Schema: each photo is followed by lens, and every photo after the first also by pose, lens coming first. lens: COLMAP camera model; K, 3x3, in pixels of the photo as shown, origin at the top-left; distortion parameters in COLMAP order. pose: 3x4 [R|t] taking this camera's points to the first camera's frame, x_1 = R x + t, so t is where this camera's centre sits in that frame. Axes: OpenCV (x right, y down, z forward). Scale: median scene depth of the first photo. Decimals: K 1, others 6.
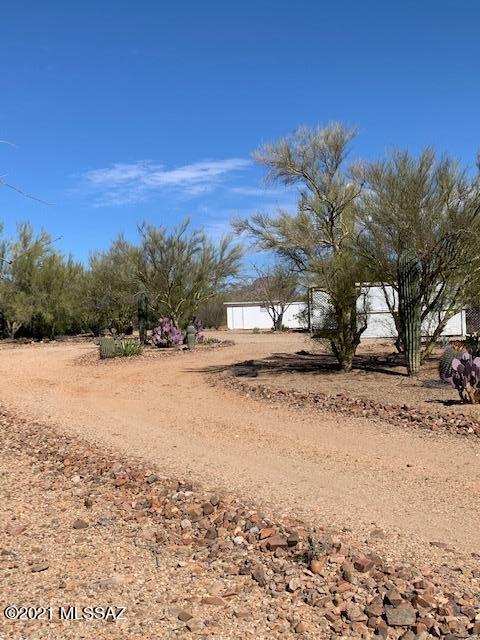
lens RADIAL K [[659.4, 0, 241.3], [0, 659.4, 322.4], [0, 0, 1]] dist [0.096022, 0.000000]
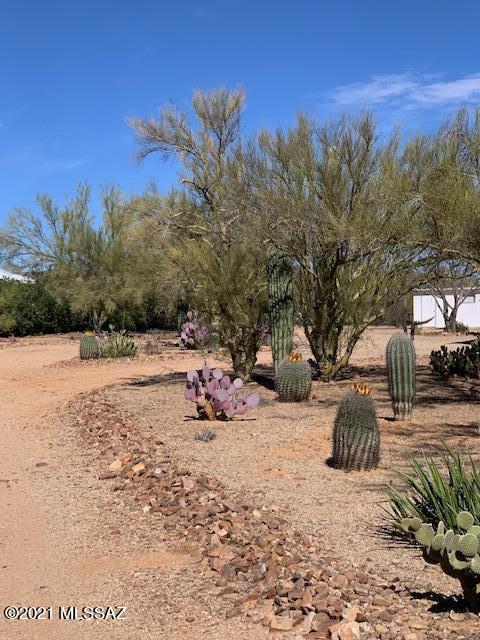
lens RADIAL K [[1015.4, 0, 239.4], [0, 1015.4, 319.9], [0, 0, 1]] dist [-0.023699, 0.000000]
pose [[0.944537, 0.024165, -0.327514, 0.187032], [-0.021538, 0.999700, 0.011649, -0.006849], [0.327698, -0.003949, 0.944774, -0.063723]]
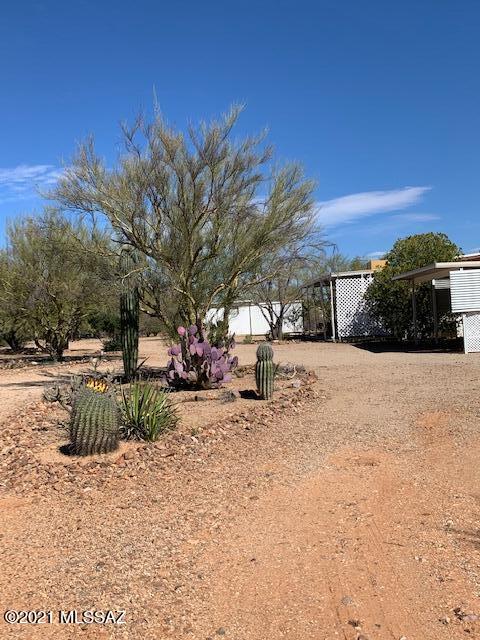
lens RADIAL K [[650.9, 0, 239.8], [0, 650.9, 318.0], [0, 0, 1]] dist [-0.011187, 0.000000]
pose [[0.990363, -0.000960, 0.138496, -0.080018], [0.001907, 0.999976, -0.006710, -0.005118], [-0.138486, 0.006910, 0.990340, 0.292229]]
